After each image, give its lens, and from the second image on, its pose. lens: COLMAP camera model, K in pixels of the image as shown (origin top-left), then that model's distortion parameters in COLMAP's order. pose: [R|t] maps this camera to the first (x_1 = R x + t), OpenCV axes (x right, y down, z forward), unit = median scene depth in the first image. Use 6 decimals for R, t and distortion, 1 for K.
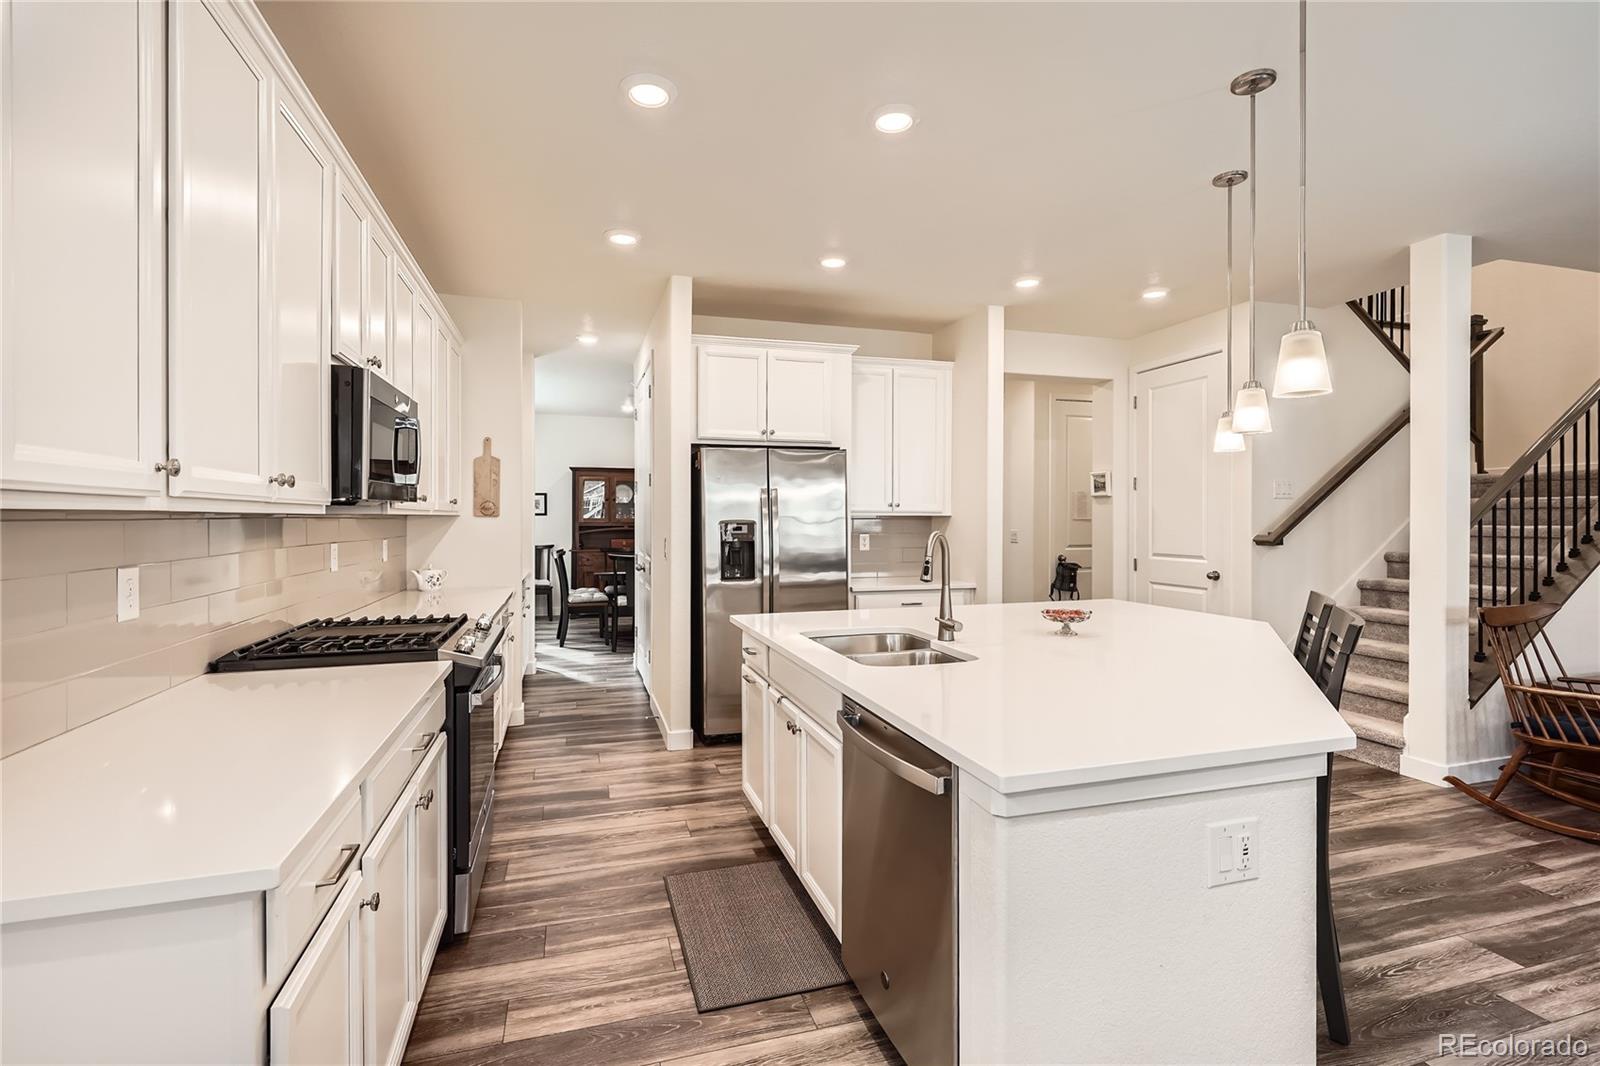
lens RADIAL K [[731.7, 0, 798.9], [0, 731.7, 521.9], [0, 0, 1]] dist [-0.001332, -0.002007]
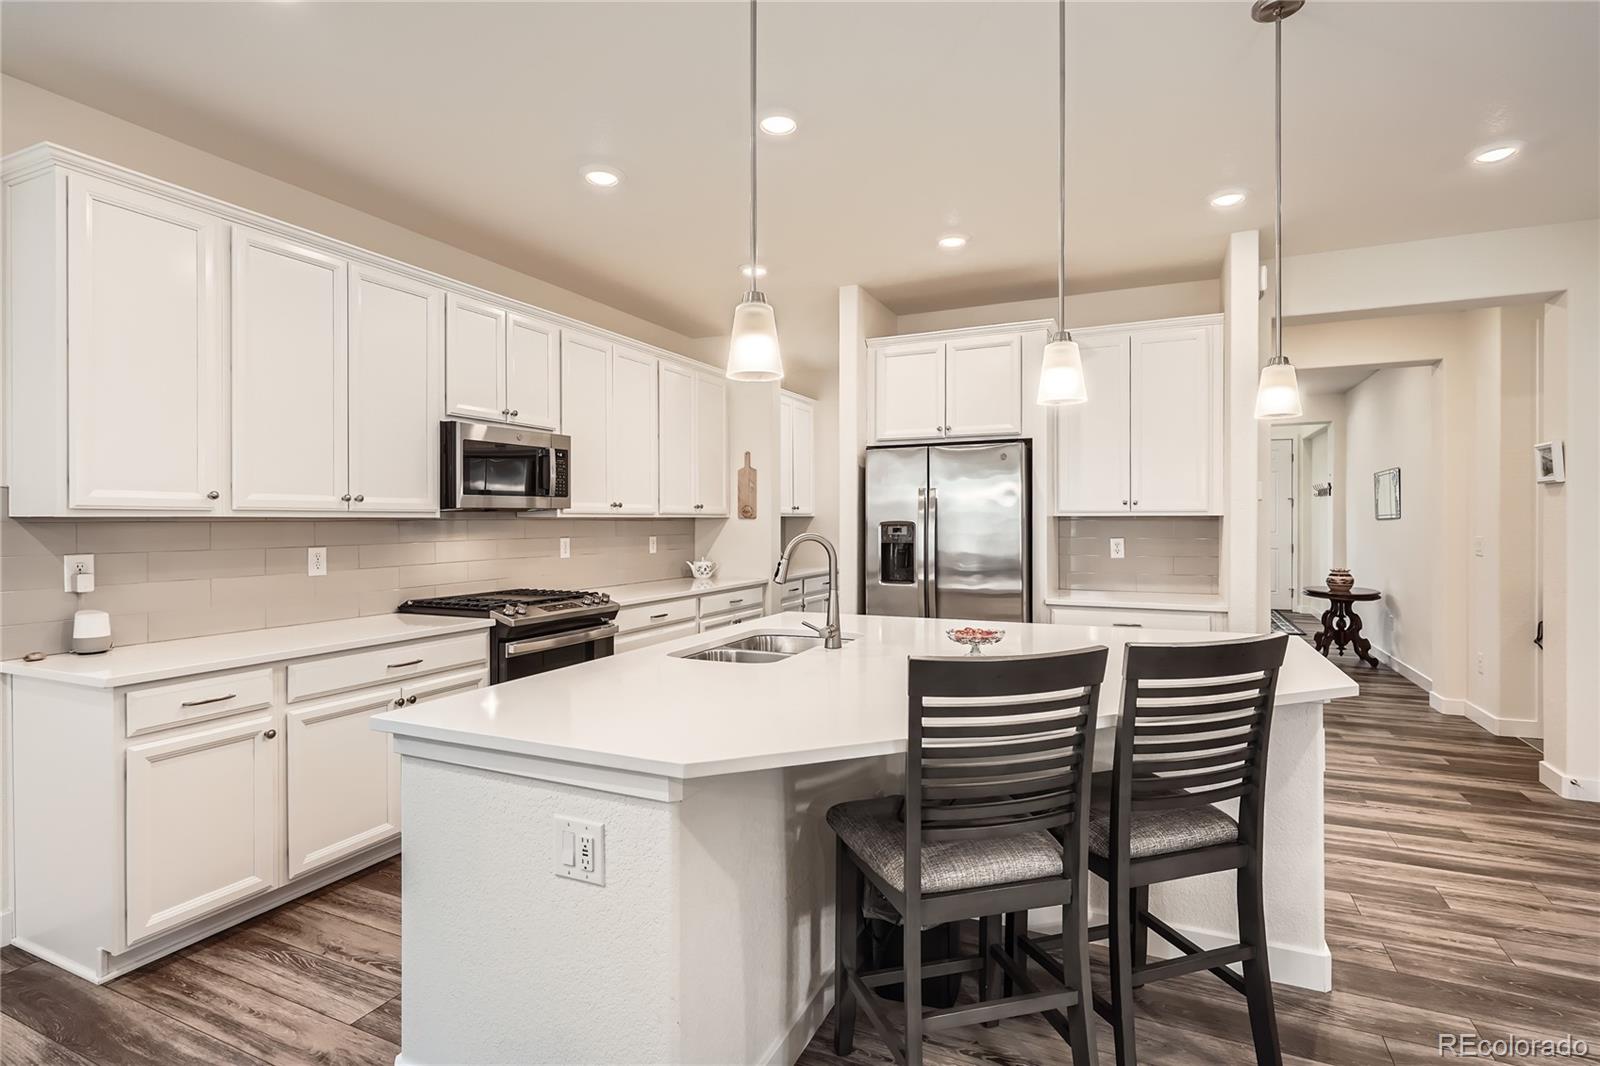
lens RADIAL K [[774.6, 0, 802.8], [0, 774.6, 528.8], [0, 0, 1]] dist [-0.012849, -0.000361]
pose [[0.742511, 0.006488, -0.669803, 0.507645], [-0.001151, 0.999964, 0.008411, -0.001307], [0.669833, -0.005475, 0.742491, 0.136553]]
